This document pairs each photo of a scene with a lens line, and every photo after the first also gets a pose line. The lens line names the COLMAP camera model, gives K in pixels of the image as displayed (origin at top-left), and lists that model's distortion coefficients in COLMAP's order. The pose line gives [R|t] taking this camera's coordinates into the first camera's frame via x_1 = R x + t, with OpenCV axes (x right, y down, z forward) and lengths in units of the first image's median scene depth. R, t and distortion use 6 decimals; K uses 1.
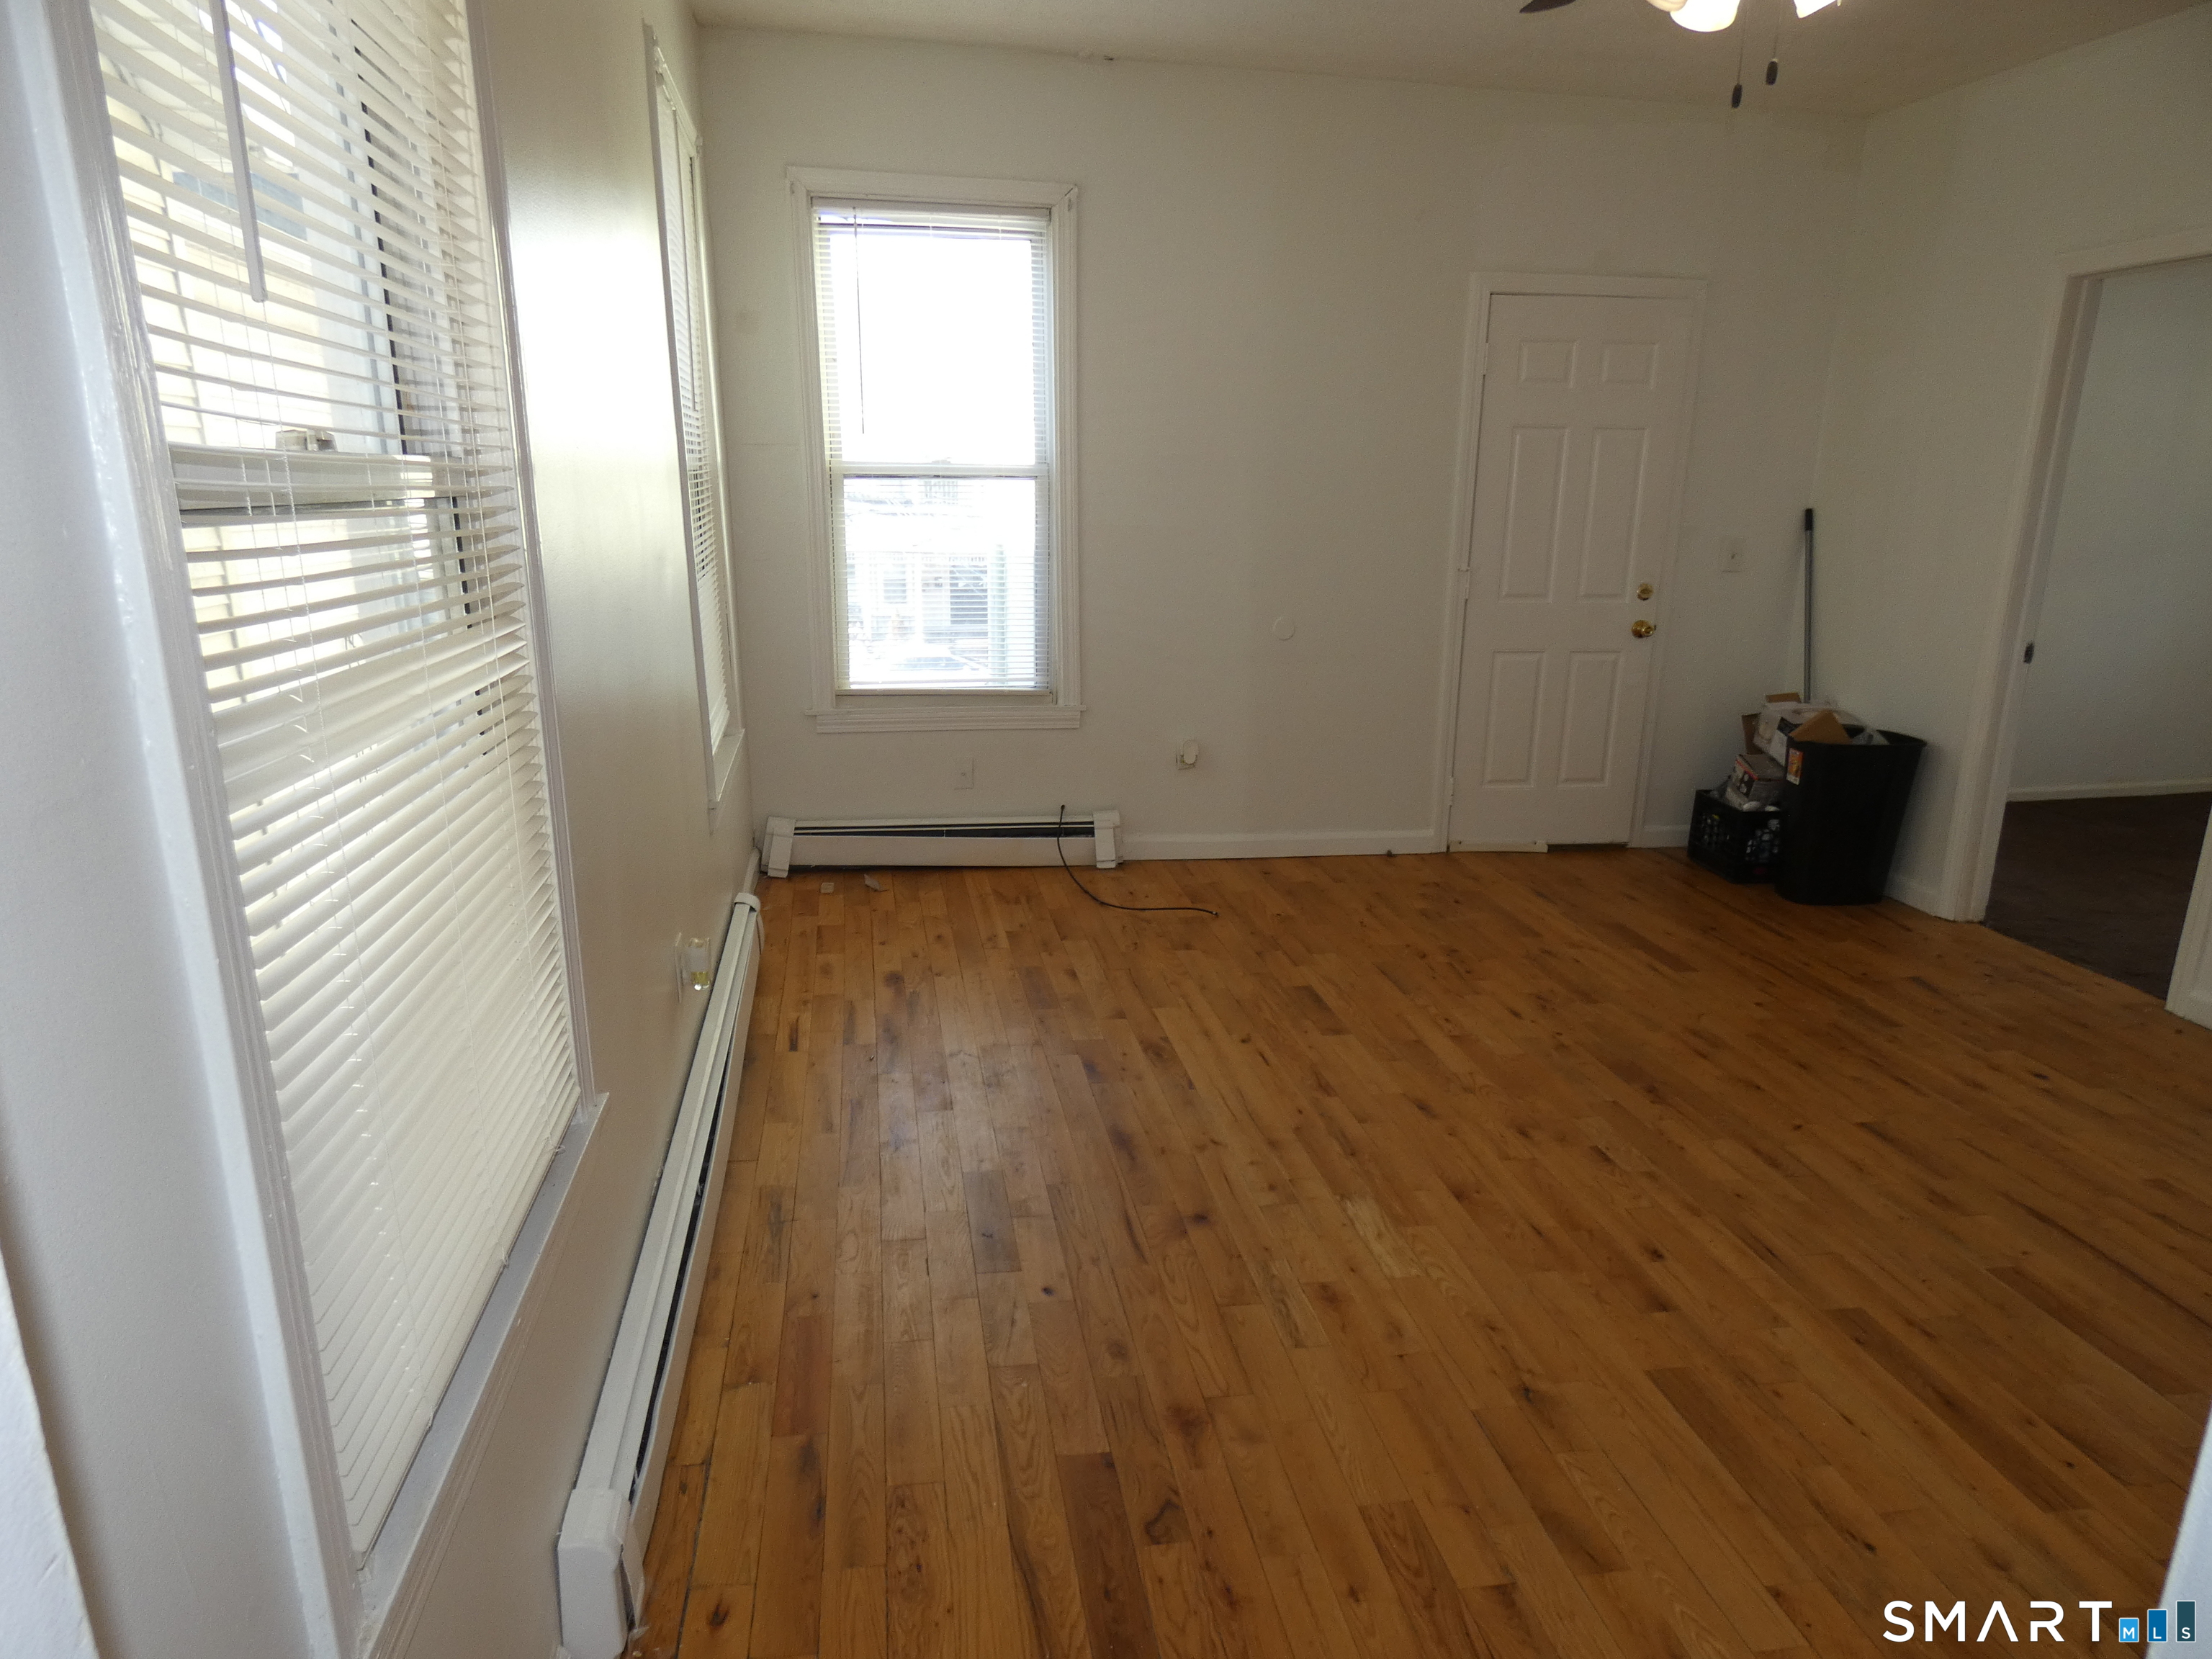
lens RADIAL K [[1330.2, 0, 1103.9], [0, 1330.2, 823.9], [0, 0, 1]] dist [0.005879, -0.003803]
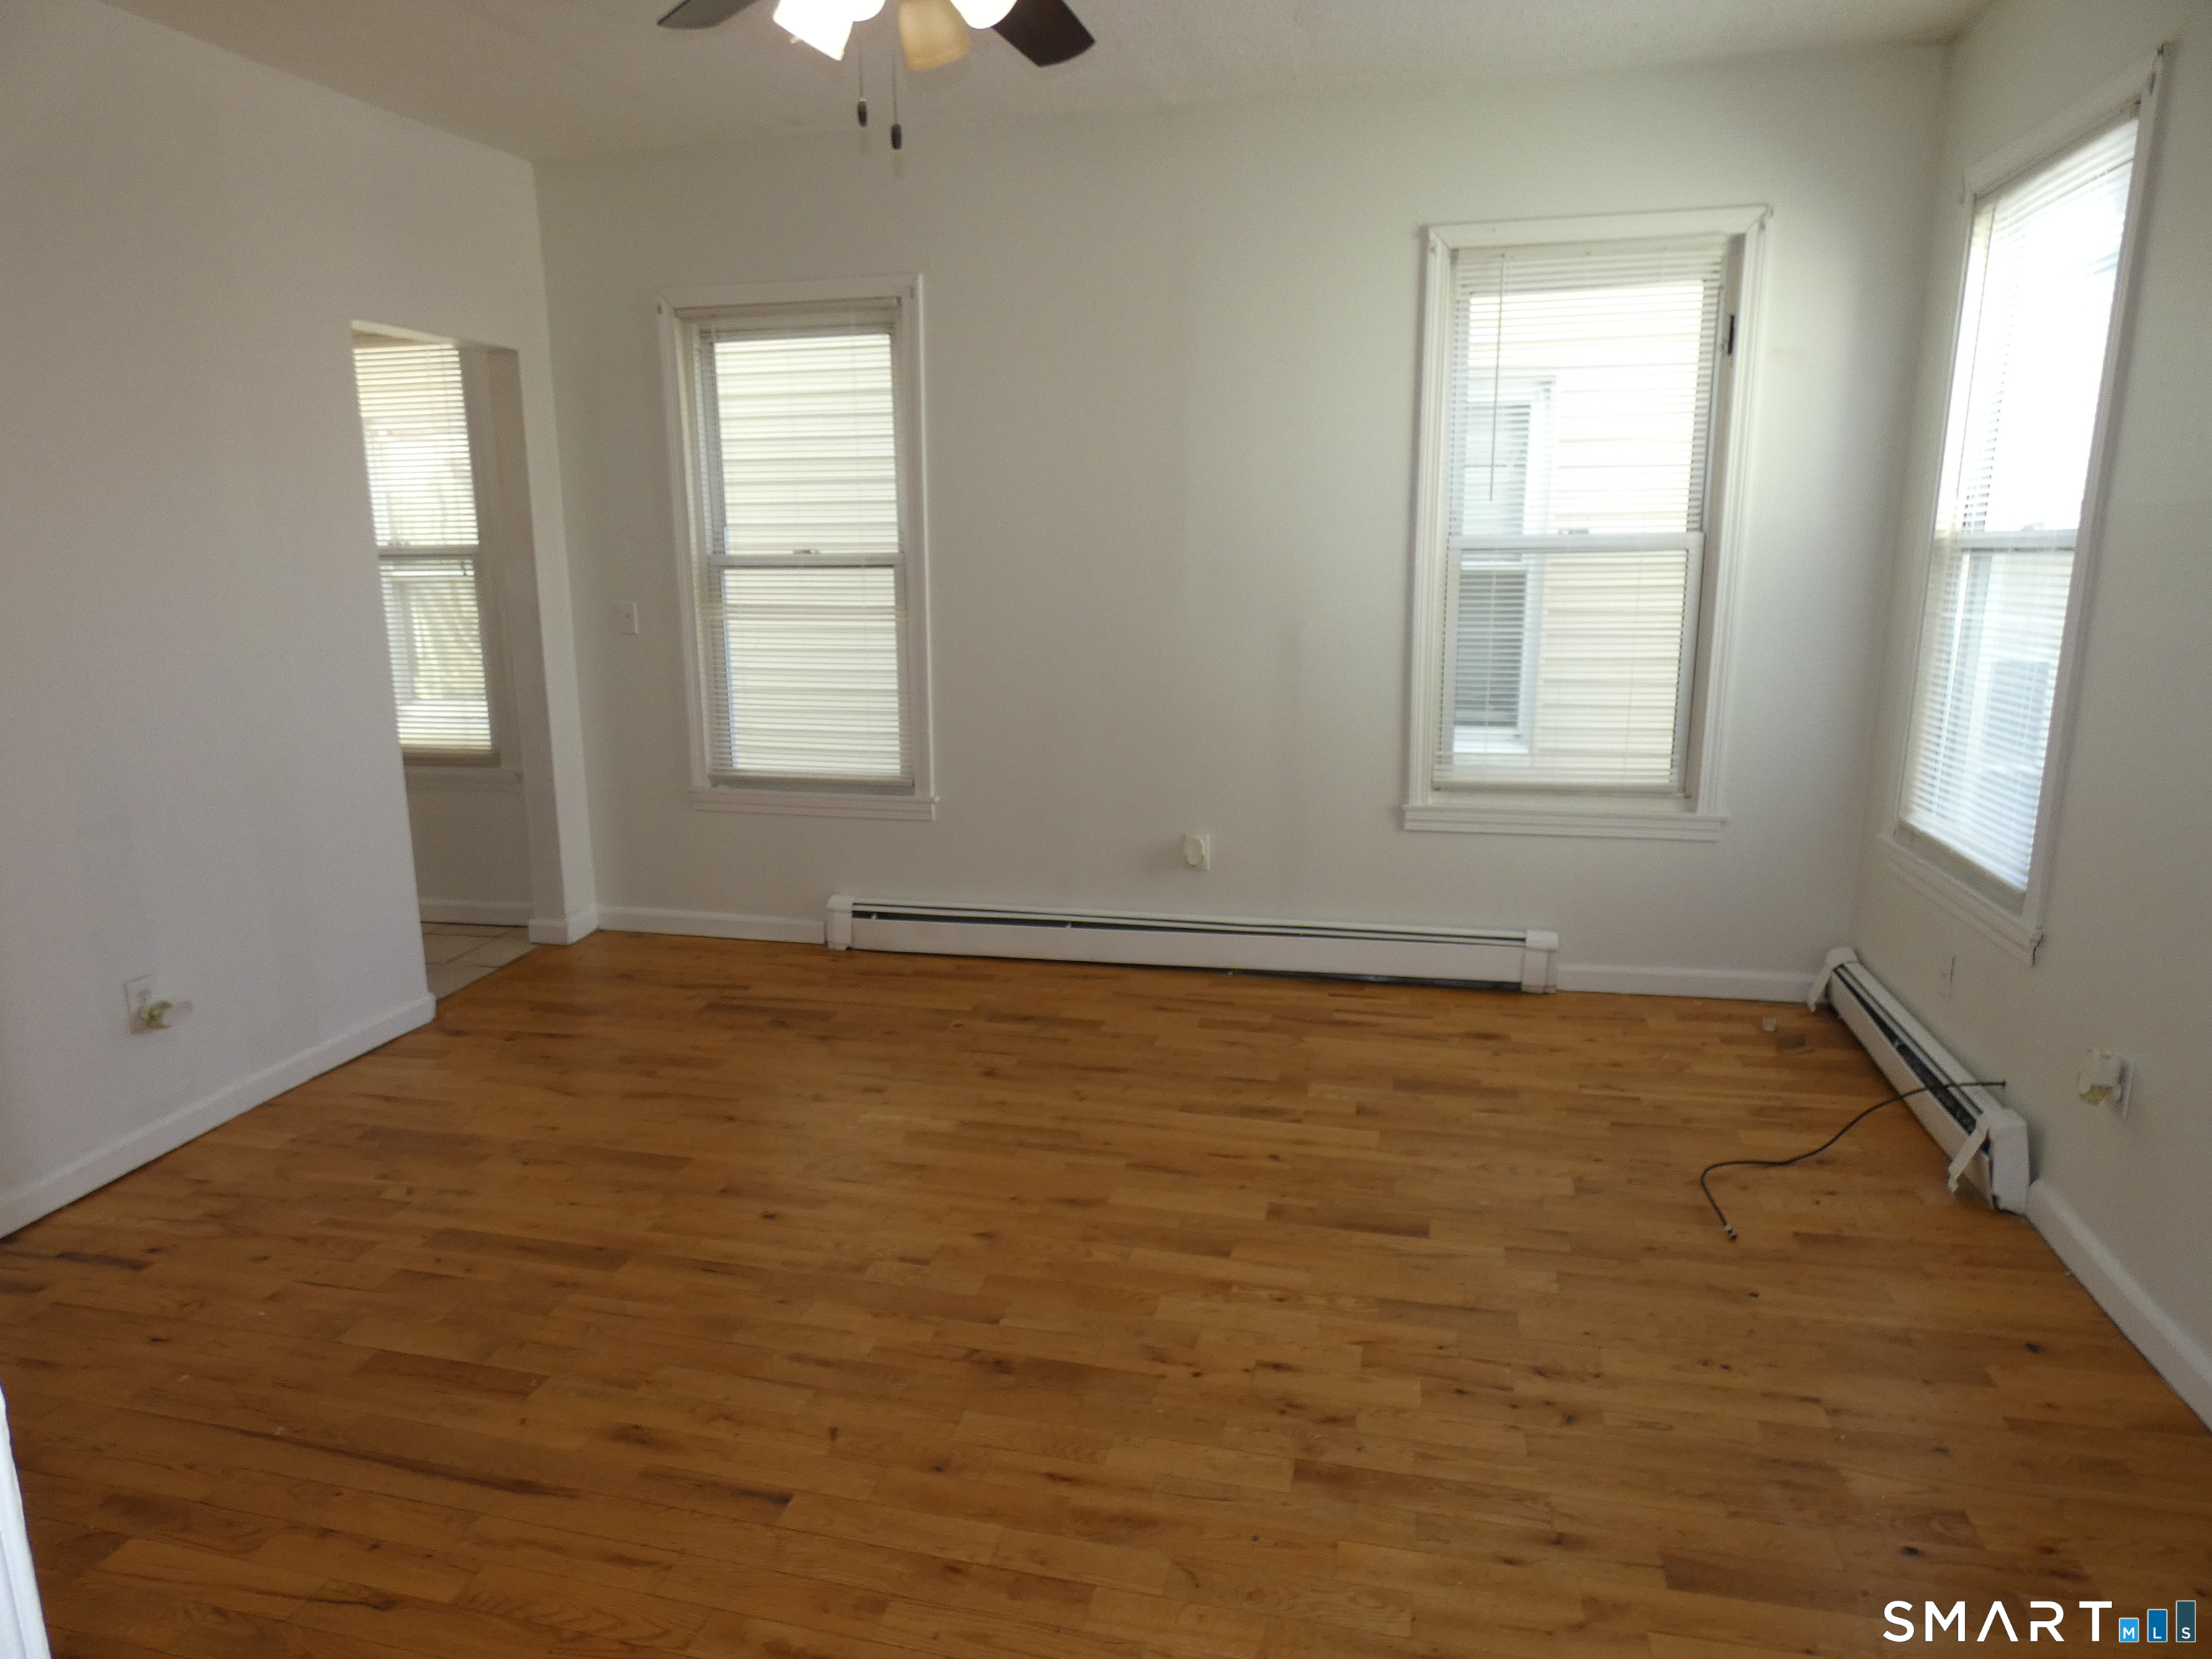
lens RADIAL K [[1330.2, 0, 1111.7], [0, 1330.2, 829.0], [0, 0, 1]] dist [0.005879, -0.003803]
pose [[-0.398690, 0.177104, -0.899823, 0.767986], [-0.225800, 0.932014, 0.283486, -0.232769], [0.888854, 0.316203, -0.331594, 0.924014]]
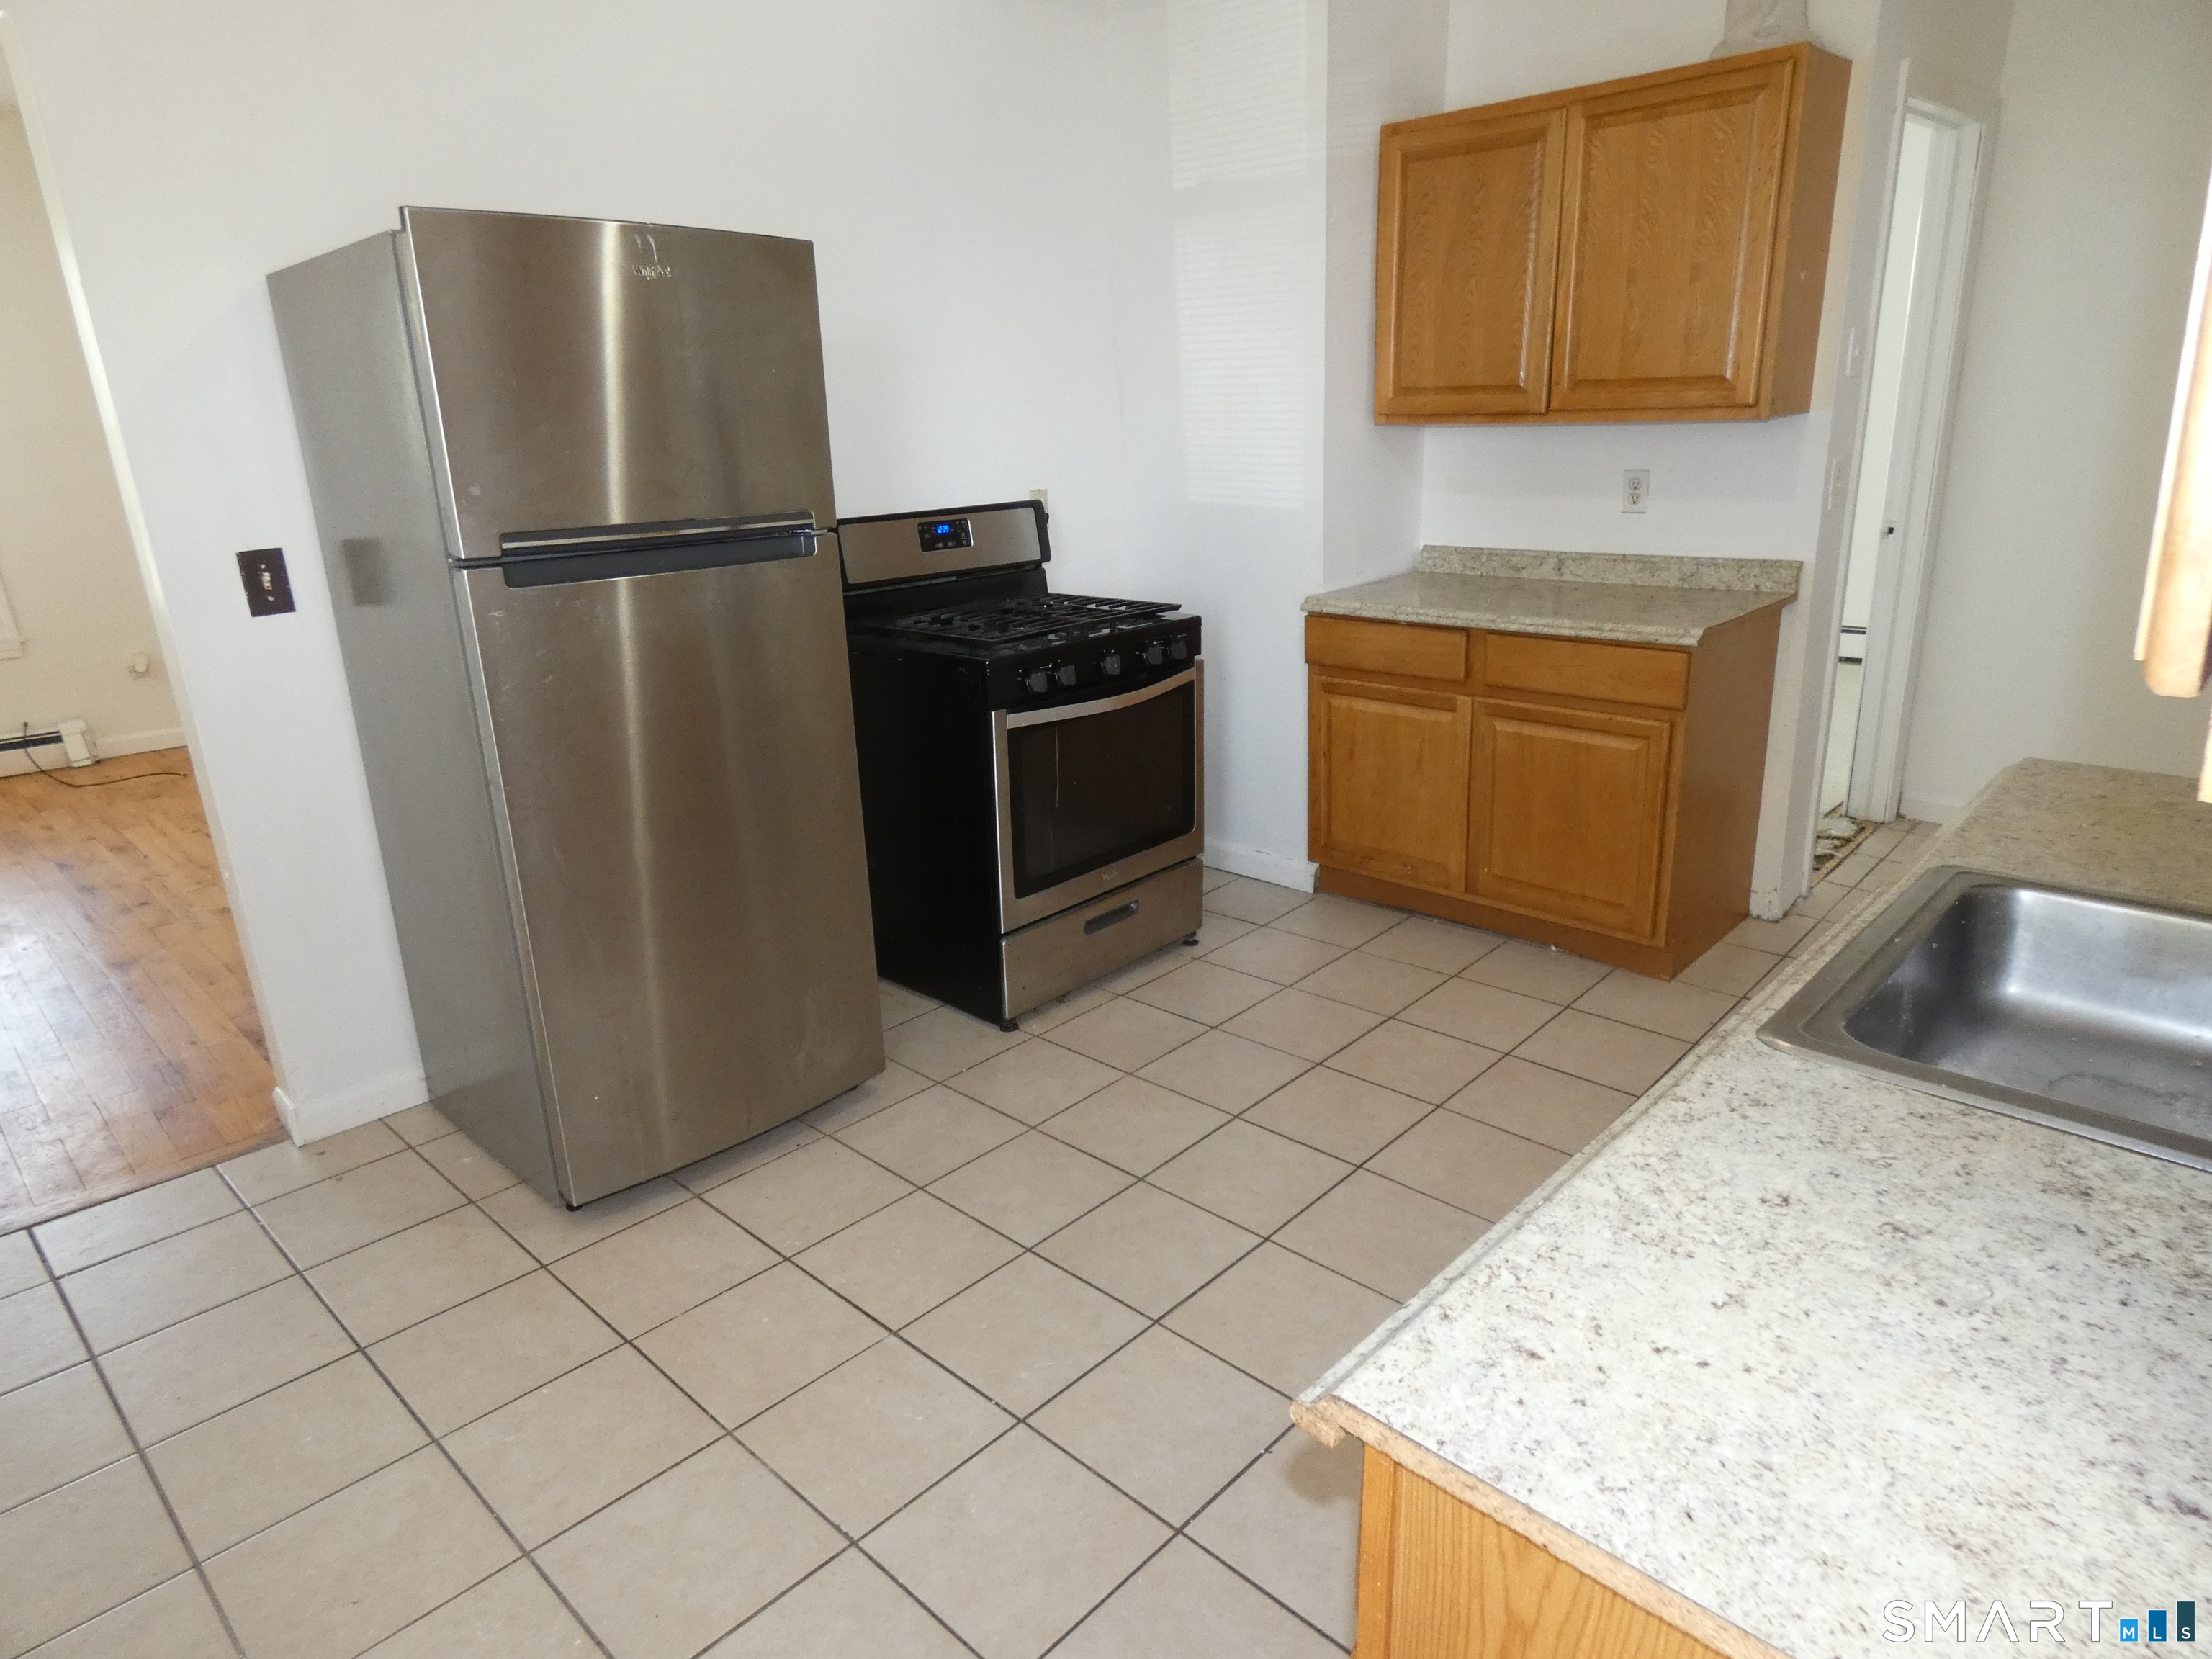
lens RADIAL K [[1330.2, 0, 1096.7], [0, 1330.2, 831.2], [0, 0, 1]] dist [0.005879, -0.003803]
pose [[0.815389, -0.219982, 0.535489, 0.104125], [0.194851, 0.975308, 0.103963, 0.163969], [-0.545137, 0.019570, 0.838119, -0.606694]]
